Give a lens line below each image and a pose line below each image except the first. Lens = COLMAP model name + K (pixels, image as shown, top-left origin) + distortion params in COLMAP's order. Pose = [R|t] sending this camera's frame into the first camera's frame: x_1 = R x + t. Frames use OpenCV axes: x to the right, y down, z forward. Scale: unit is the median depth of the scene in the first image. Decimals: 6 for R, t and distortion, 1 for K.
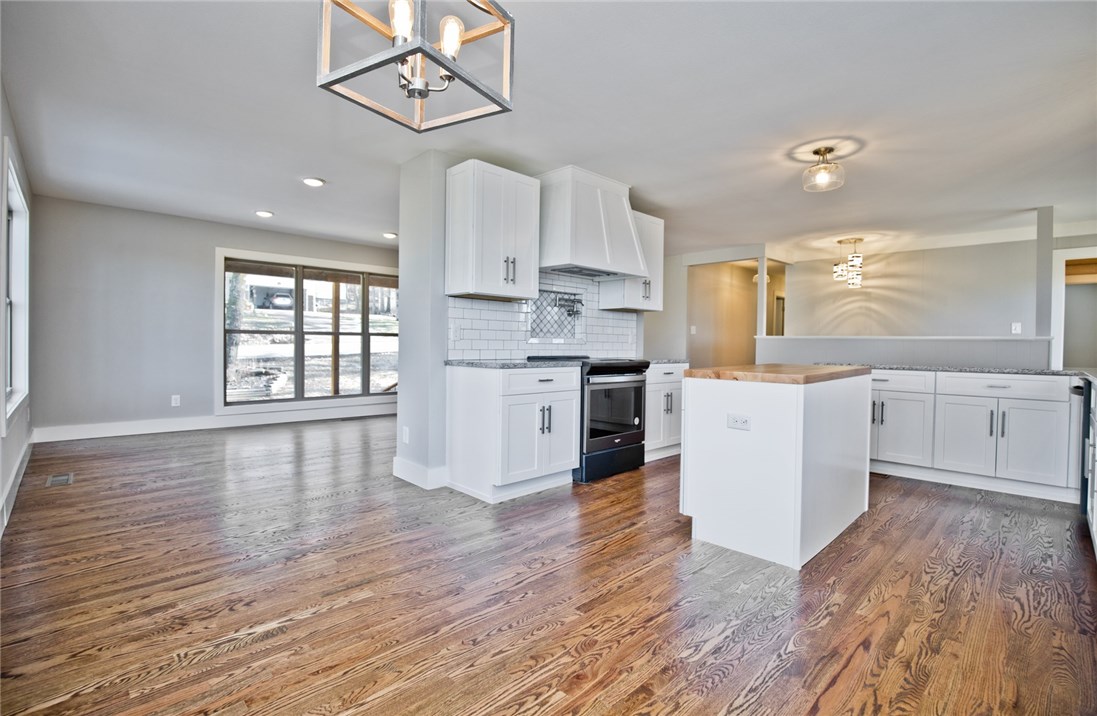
lens RADIAL K [[505.0, 0, 555.8], [0, 505.0, 352.0], [0, 0, 1]] dist [-0.024994, 0.000697]
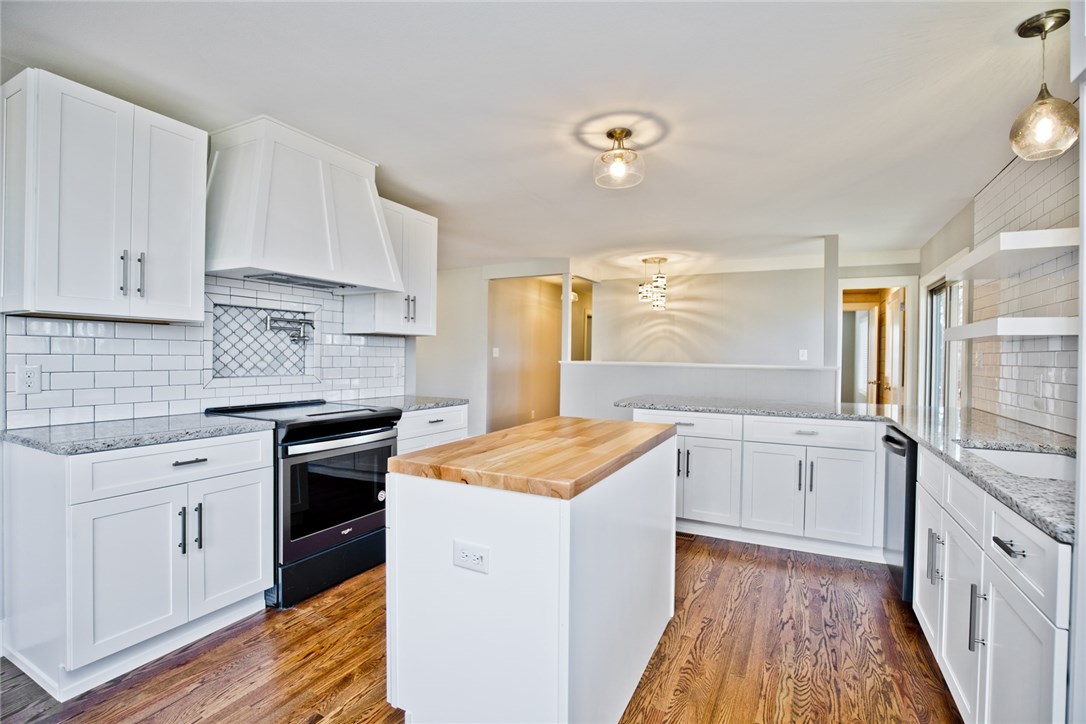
lens RADIAL K [[498.7, 0, 545.2], [0, 498.7, 361.0], [0, 0, 1]] dist [-0.027254, 0.000369]
pose [[0.952506, -0.003821, 0.304495, 0.160611], [0.004938, 0.999984, -0.002899, -0.046487], [-0.304479, 0.004265, 0.952510, 0.258883]]
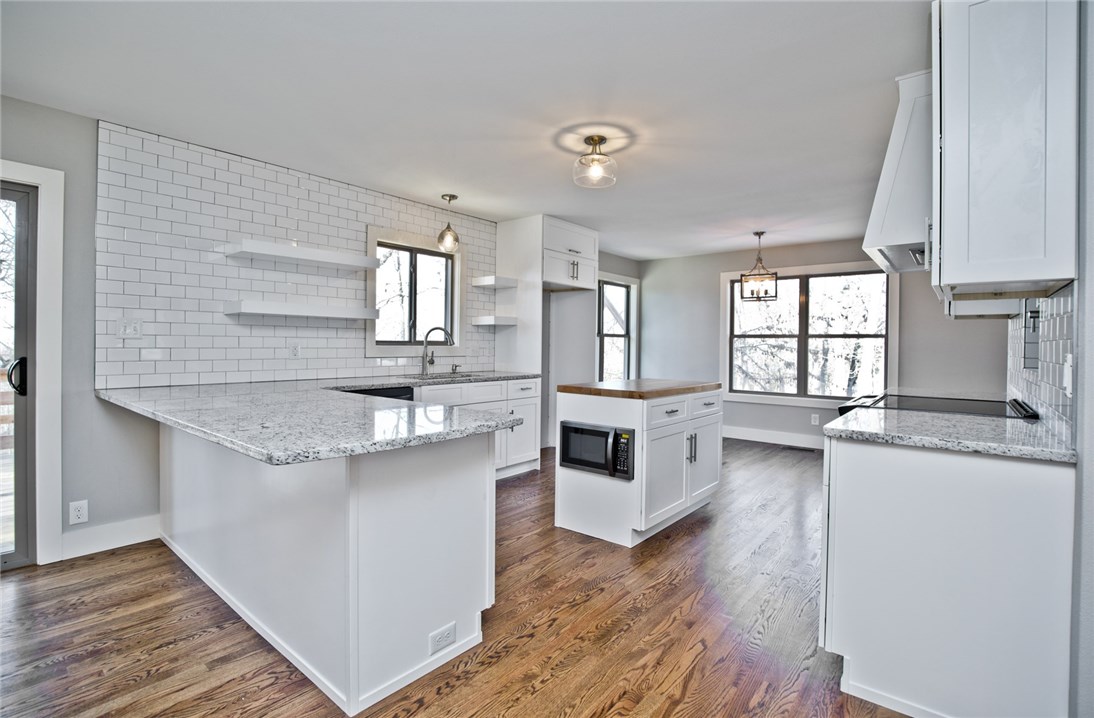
lens RADIAL K [[512.1, 0, 543.9], [0, 512.1, 348.0], [0, 0, 1]] dist [-0.026118, 0.000109]
pose [[-0.995400, -0.023394, -0.092906, 0.557536], [-0.025508, 0.999441, 0.021633, -0.049172], [0.092348, 0.023904, -0.995440, 1.498748]]
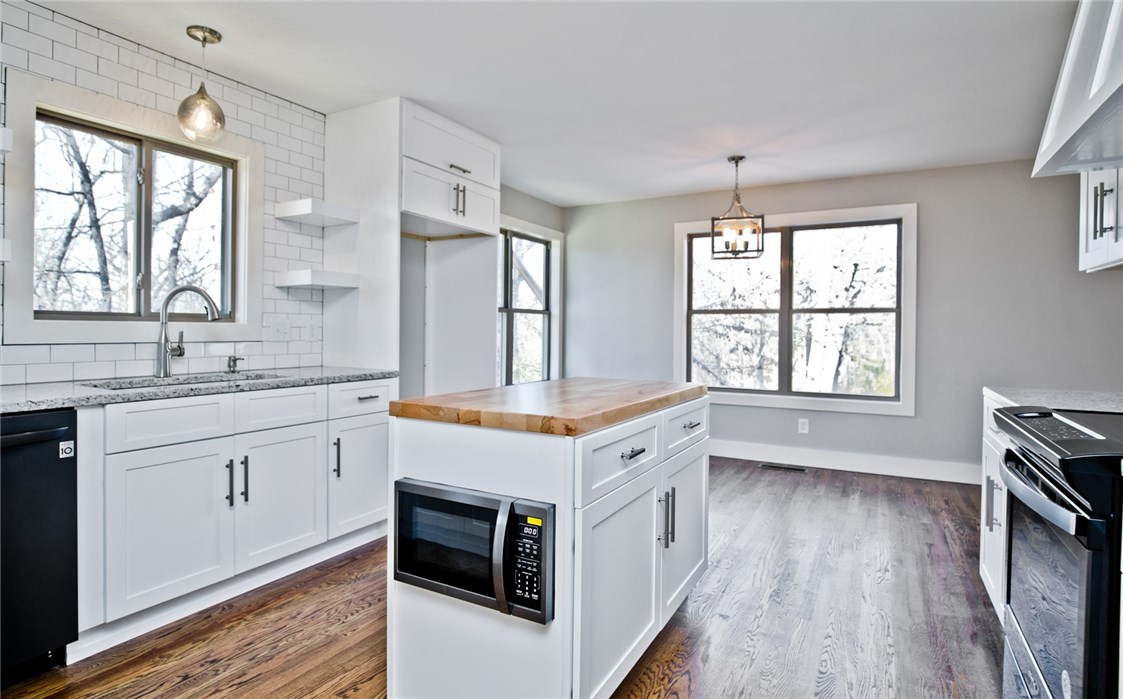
lens RADIAL K [[571.0, 0, 563.4], [0, 571.0, 332.6], [0, 0, 1]] dist [-0.019896, -0.000152]
pose [[-0.961546, -0.019094, -0.273981, 0.457045], [-0.024440, 0.999571, 0.016115, -0.033593], [0.273555, 0.022191, -0.961600, 1.143173]]
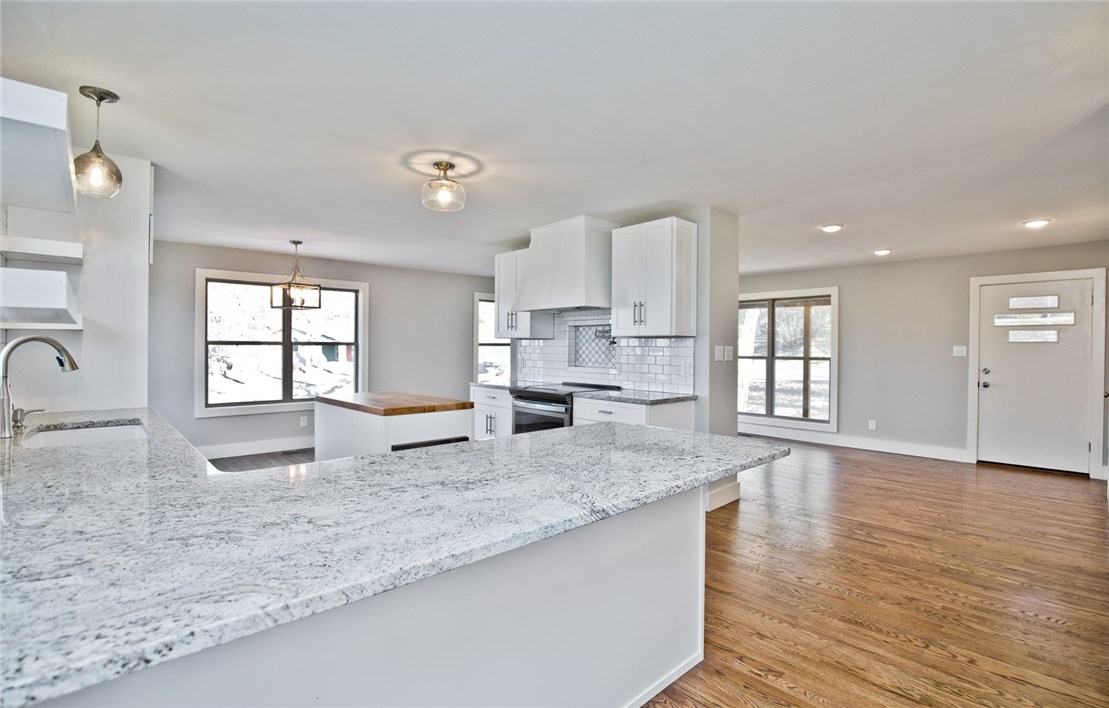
lens RADIAL K [[520.4, 0, 554.5], [0, 520.4, 354.0], [0, 0, 1]] dist [-0.000896, -0.000168]
pose [[-0.046738, -0.001185, -0.998906, 1.163150], [-0.023062, 0.999734, -0.000107, -0.056579], [0.998641, 0.023031, -0.046753, 0.997565]]
